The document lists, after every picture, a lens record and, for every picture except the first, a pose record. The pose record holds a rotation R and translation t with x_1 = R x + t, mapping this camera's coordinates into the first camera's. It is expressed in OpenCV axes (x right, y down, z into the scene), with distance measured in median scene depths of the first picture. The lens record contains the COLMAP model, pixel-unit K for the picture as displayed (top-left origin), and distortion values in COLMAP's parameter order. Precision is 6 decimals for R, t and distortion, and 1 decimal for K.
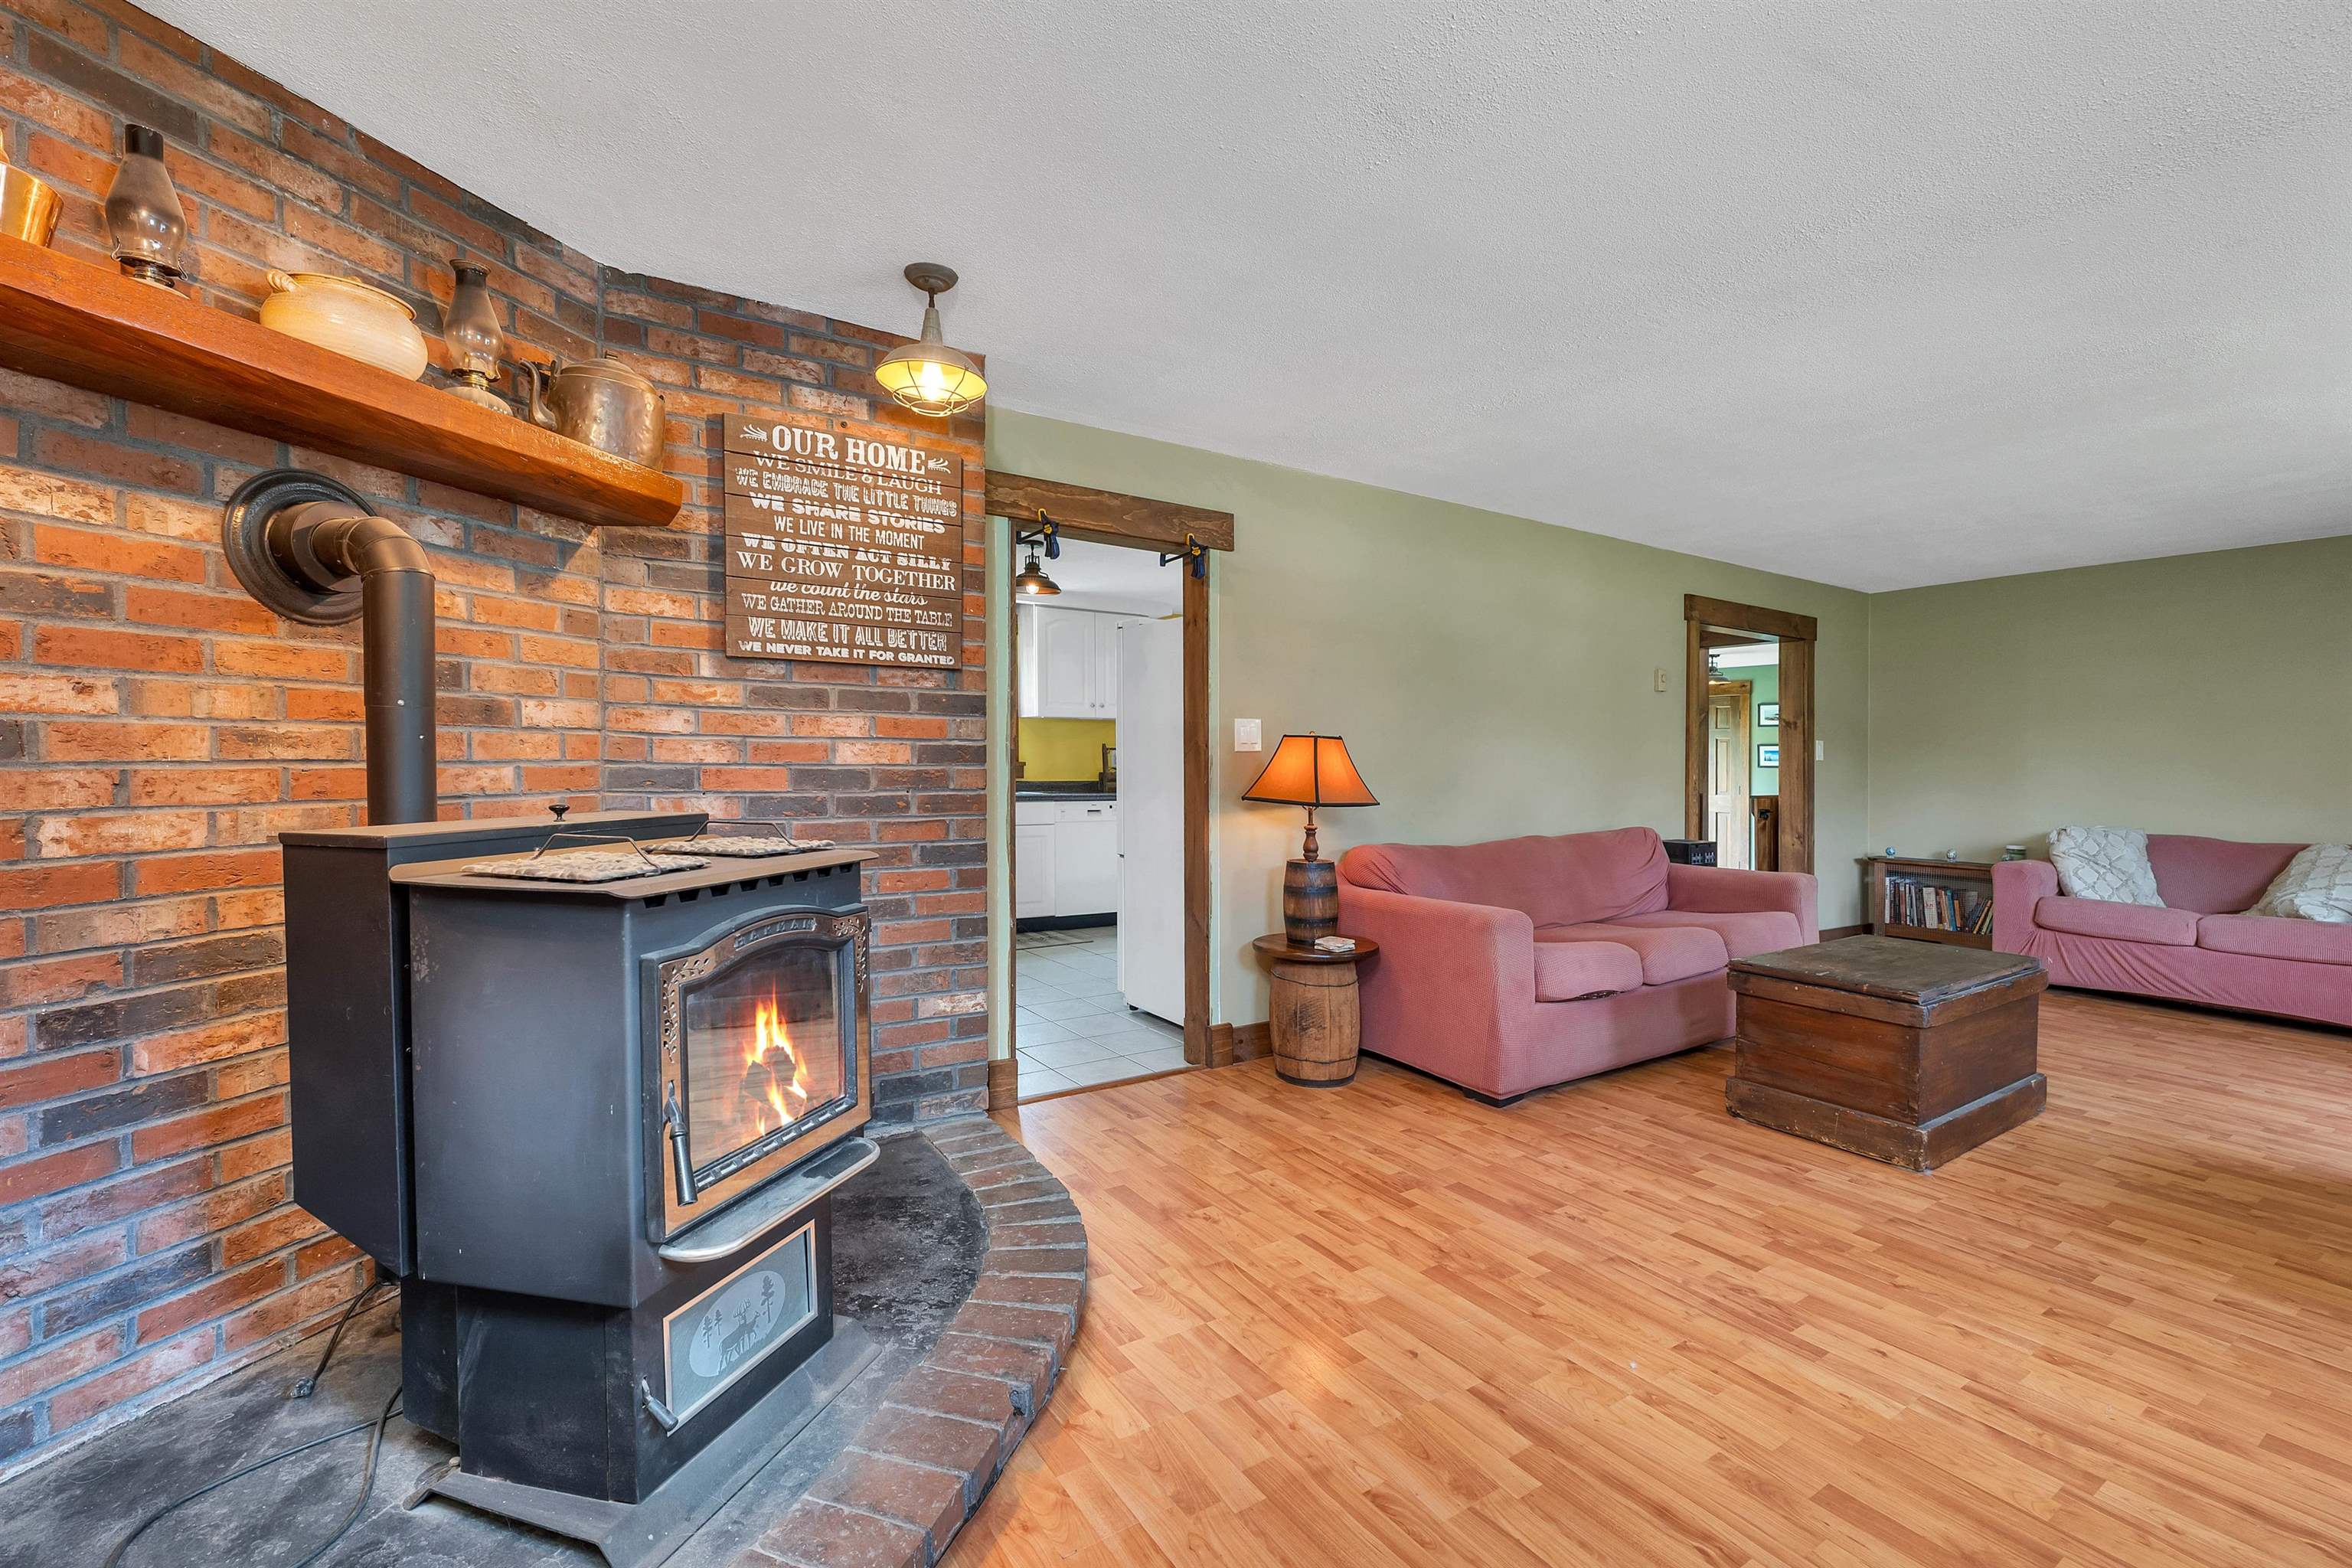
lens RADIAL K [[1004.9, 0, 1181.4], [0, 1004.9, 774.4], [0, 0, 1]] dist [-0.002661, -0.000519]
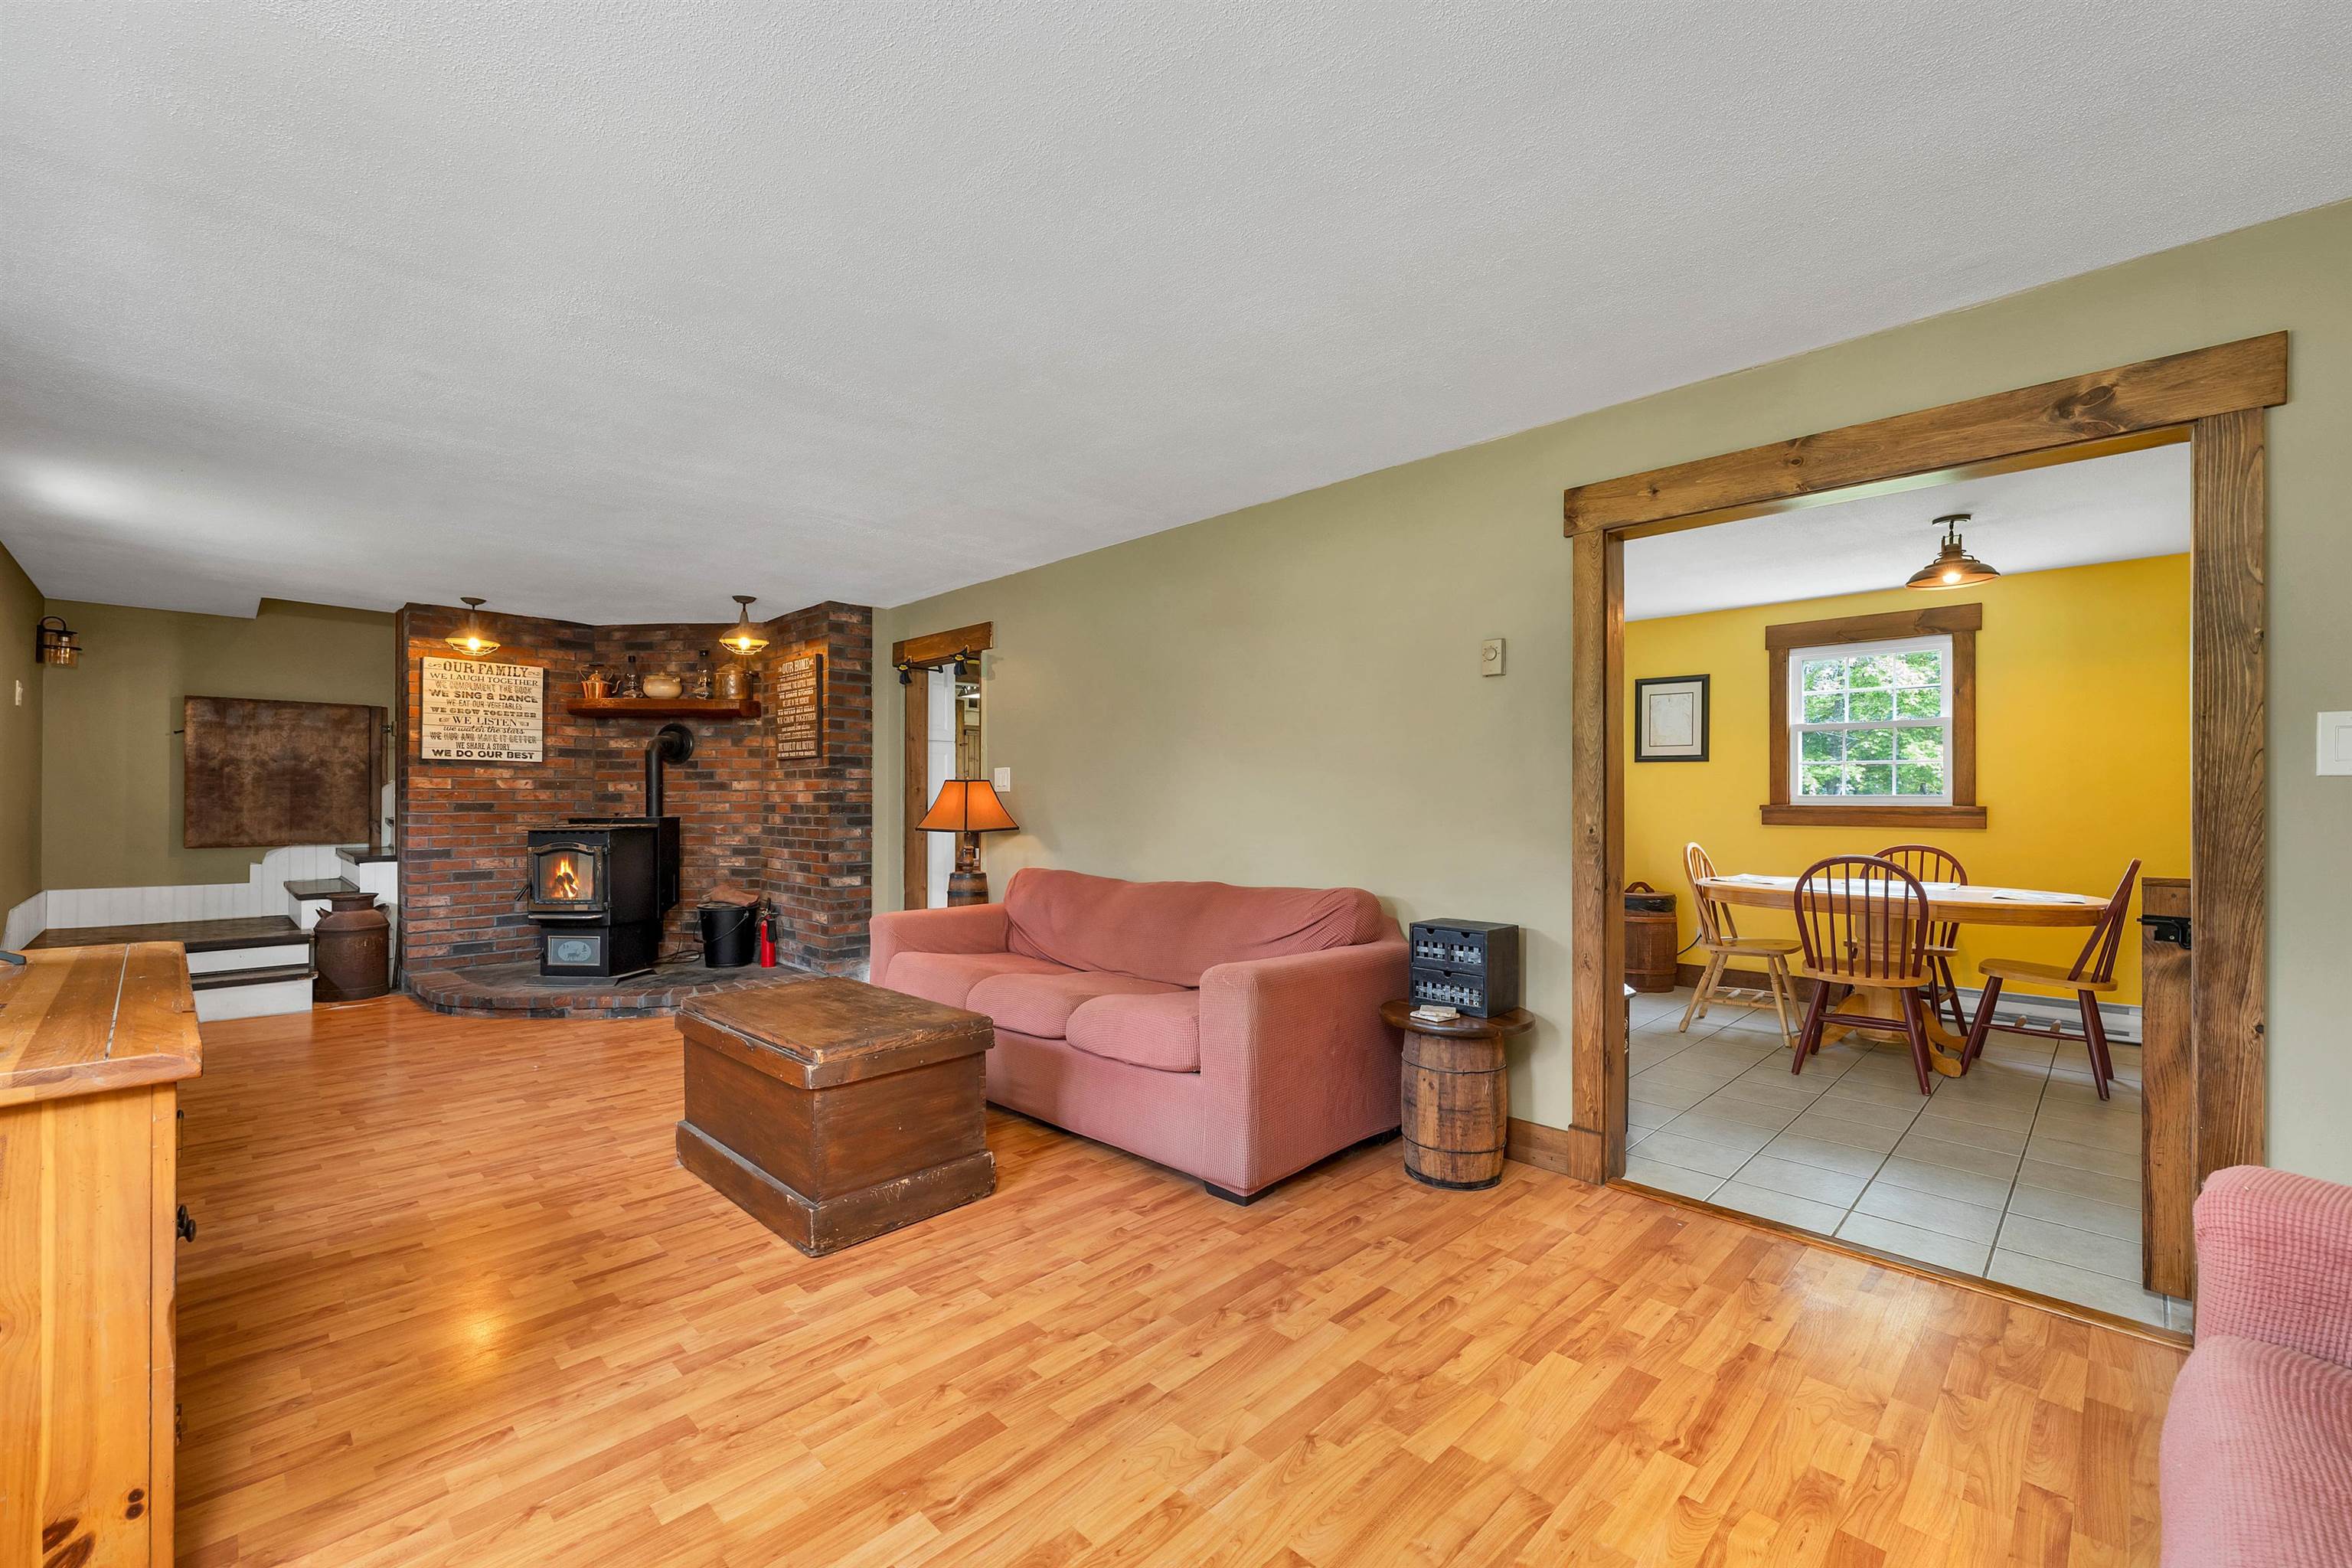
lens RADIAL K [[980.0, 0, 1155.7], [0, 980.0, 794.9], [0, 0, 1]] dist [0.000673, -0.000114]
pose [[0.193360, -0.020116, -0.980922, 2.321959], [-0.015135, 0.999610, -0.023483, 0.015103], [0.981011, 0.019387, 0.192980, 1.580423]]
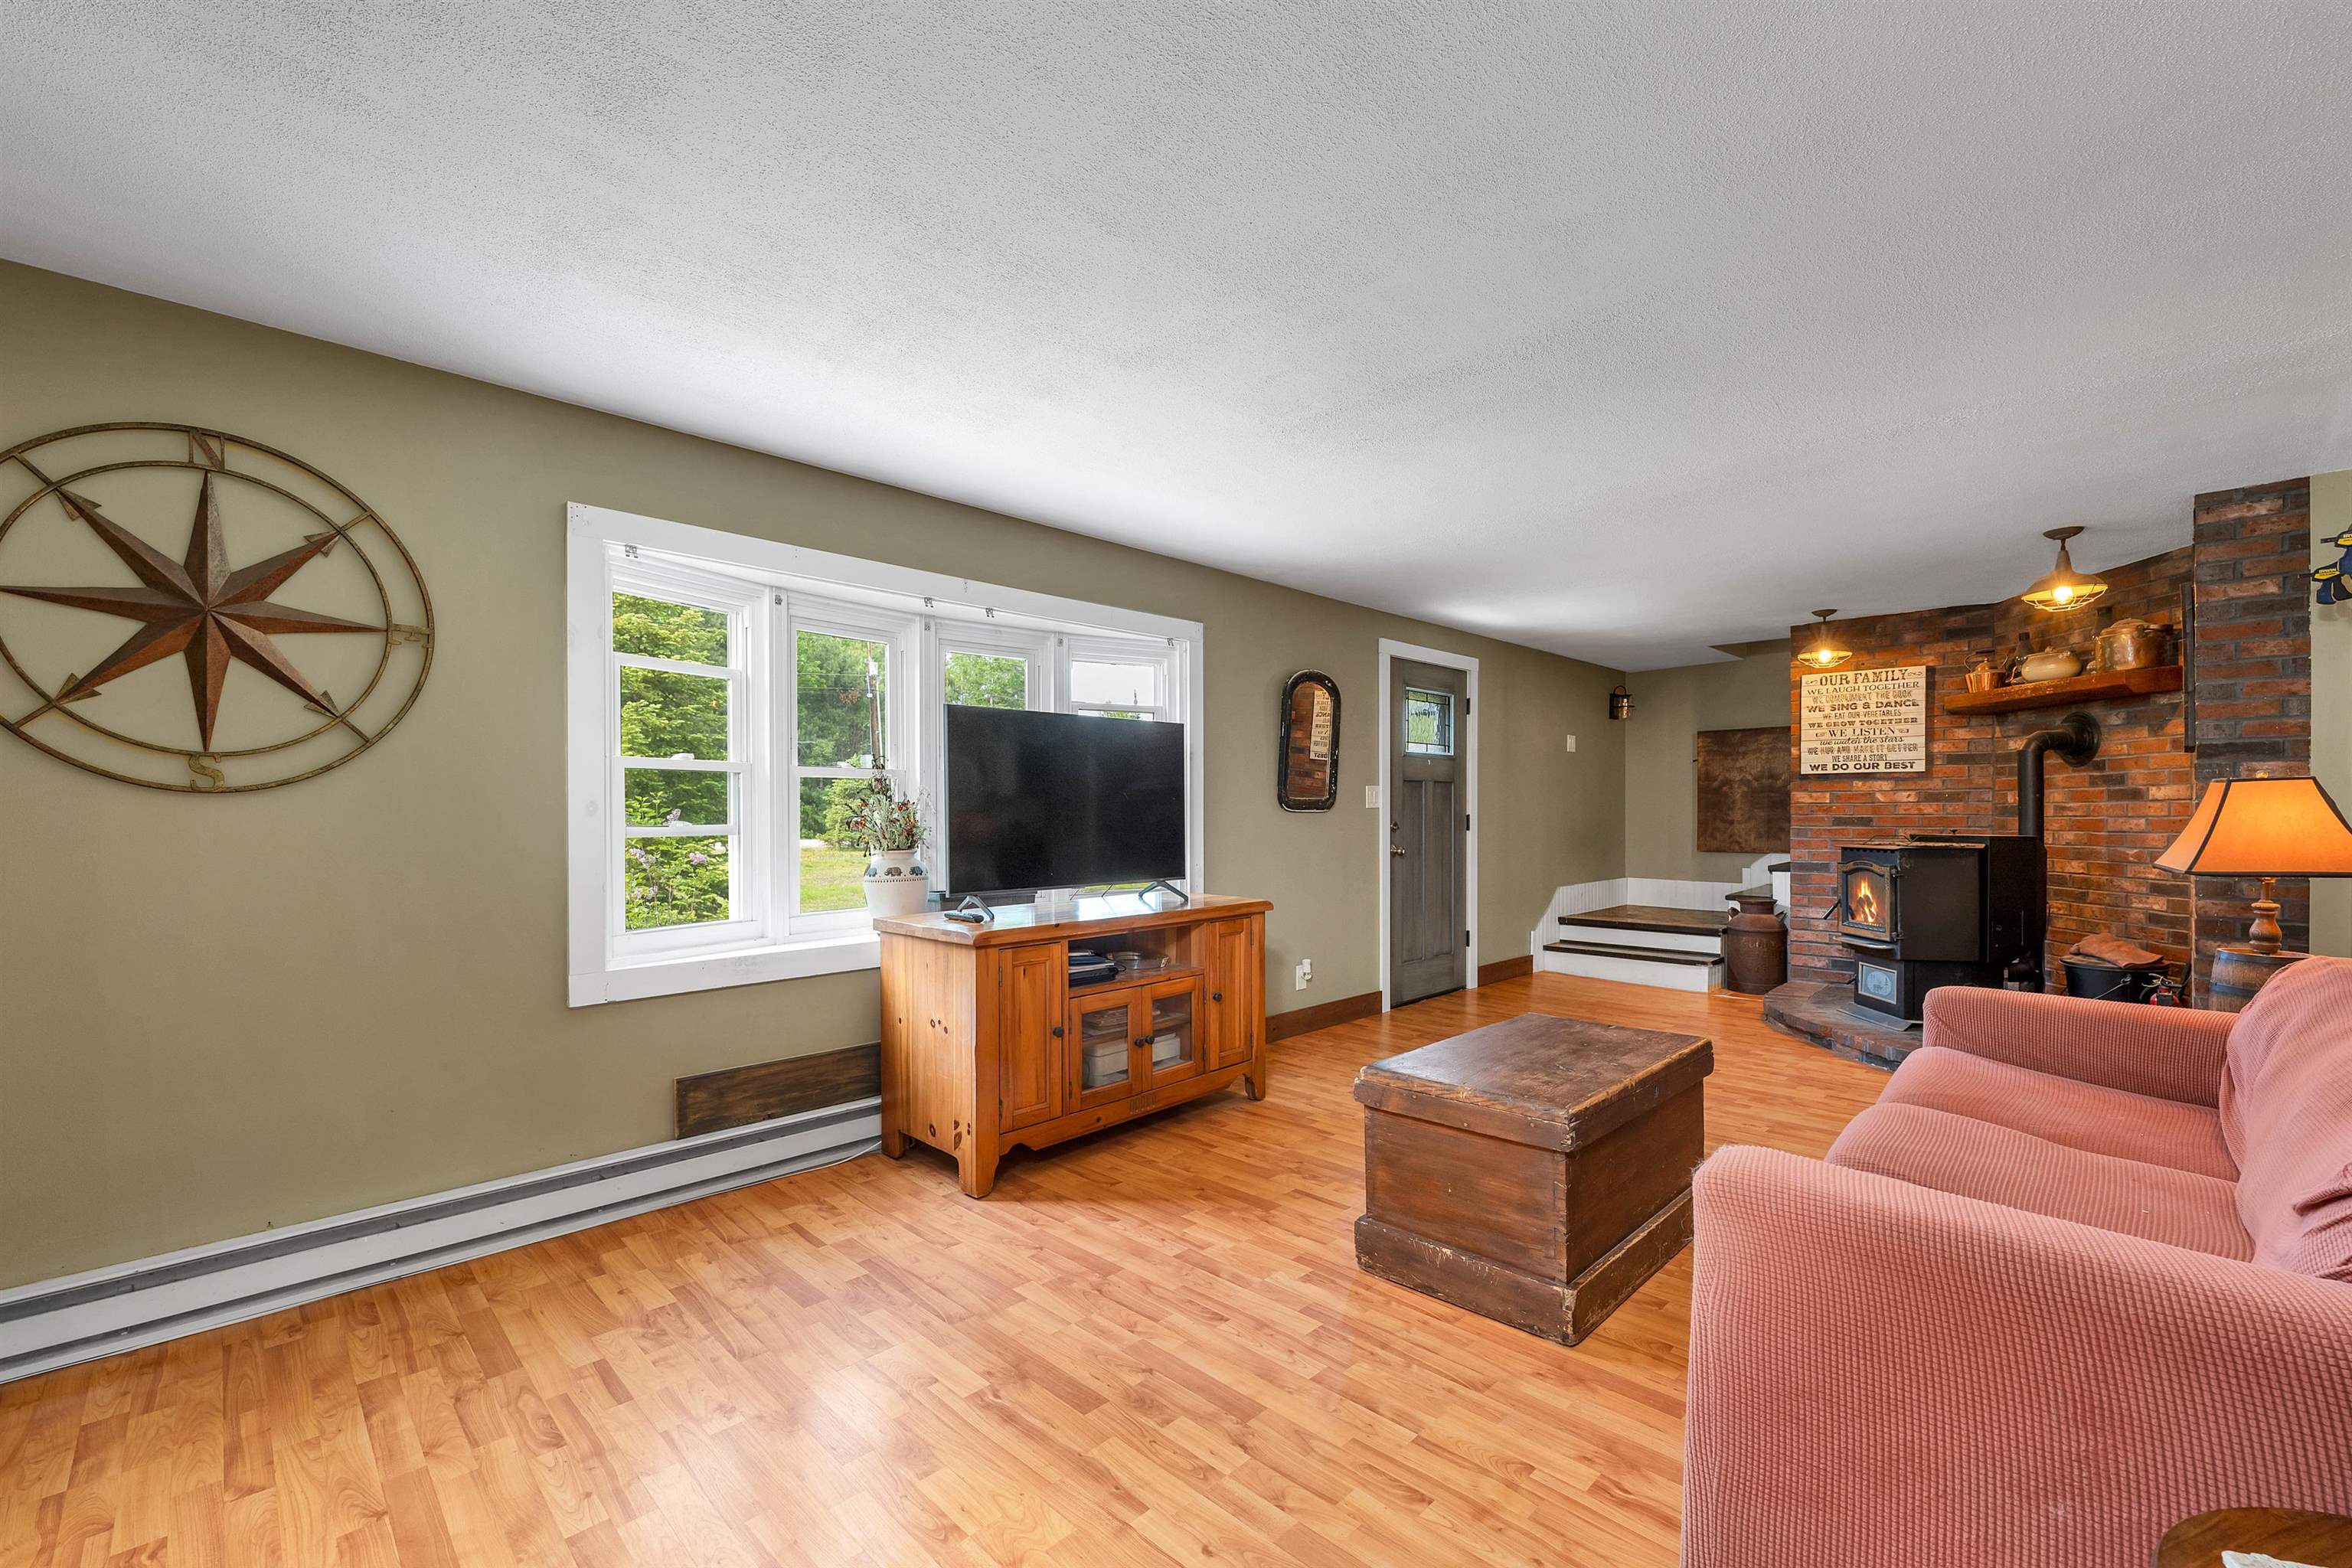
lens RADIAL K [[967.6, 0, 1178.2], [0, 967.6, 819.1], [0, 0, 1]] dist [0.000741, -0.000028]
pose [[-0.980333, -0.010726, -0.197058, 1.615278], [-0.015150, 0.999666, 0.020956, -0.018220], [0.196768, 0.023529, -0.980168, 2.425377]]
